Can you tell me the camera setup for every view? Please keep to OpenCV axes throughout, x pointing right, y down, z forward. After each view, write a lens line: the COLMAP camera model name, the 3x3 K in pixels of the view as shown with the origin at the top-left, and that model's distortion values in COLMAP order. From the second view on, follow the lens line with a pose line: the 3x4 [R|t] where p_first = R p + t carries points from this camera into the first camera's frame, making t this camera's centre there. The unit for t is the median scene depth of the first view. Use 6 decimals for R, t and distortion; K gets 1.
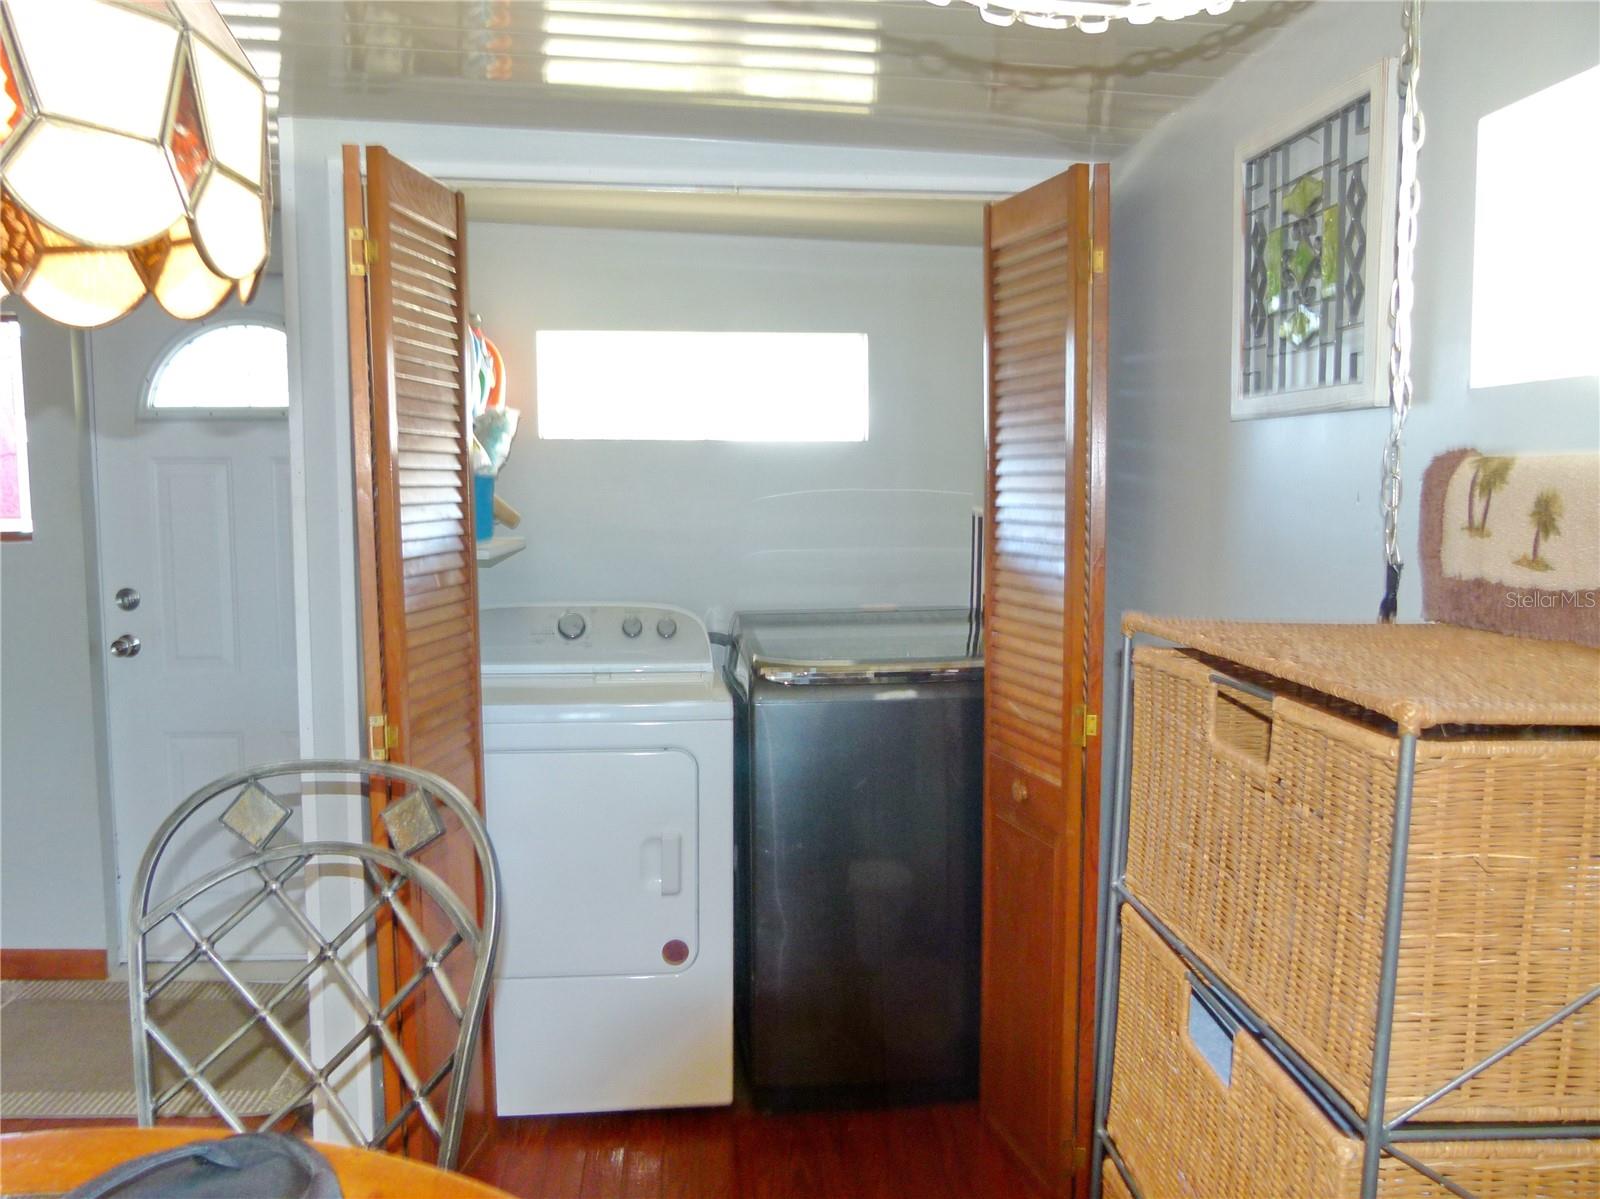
lens RADIAL K [[1270.4, 0, 800.9], [0, 1270.4, 594.1], [0, 0, 1]] dist [-0.027609, 0.004942]
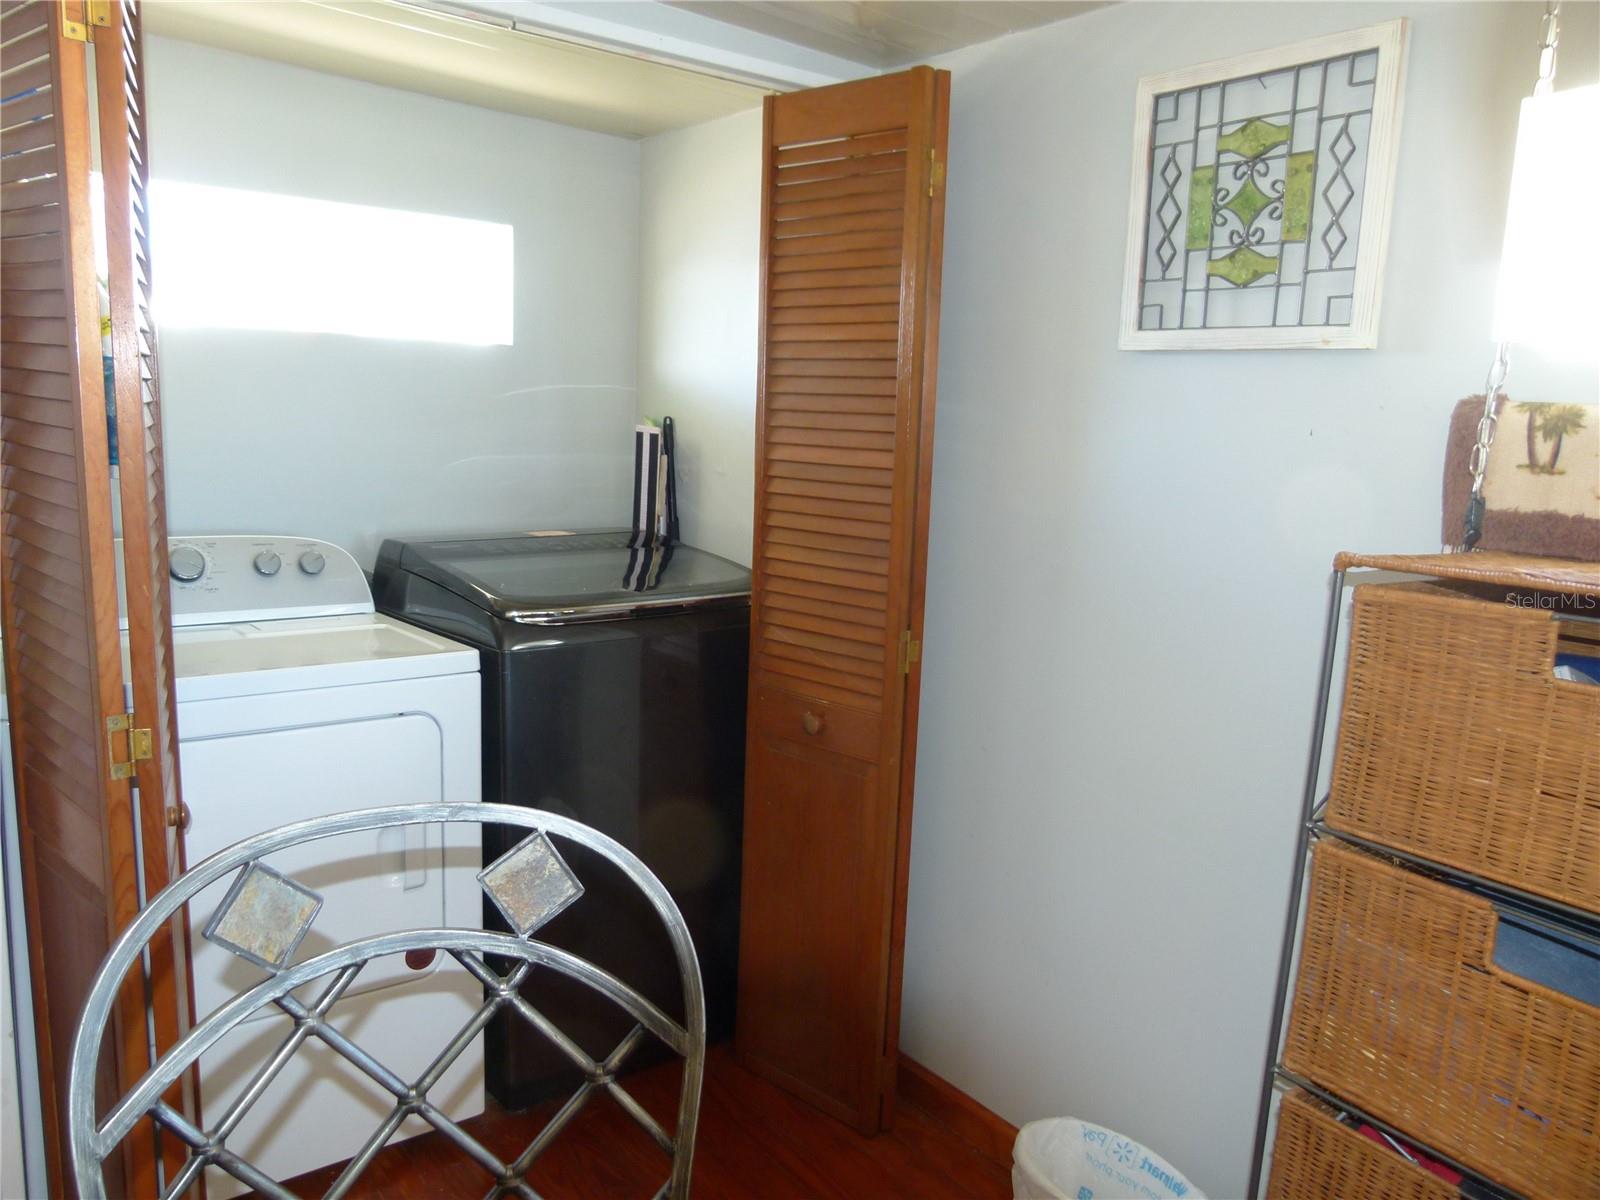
lens RADIAL K [[1194.3, 0, 800.0], [0, 1194.3, 600.0], [0, 0, 1]] dist [-0.038203, 0.019955]
pose [[0.849728, -0.048976, 0.524942, -0.443175], [0.007293, 0.996673, 0.081182, -0.018556], [-0.527171, -0.065154, 0.847258, 0.343411]]
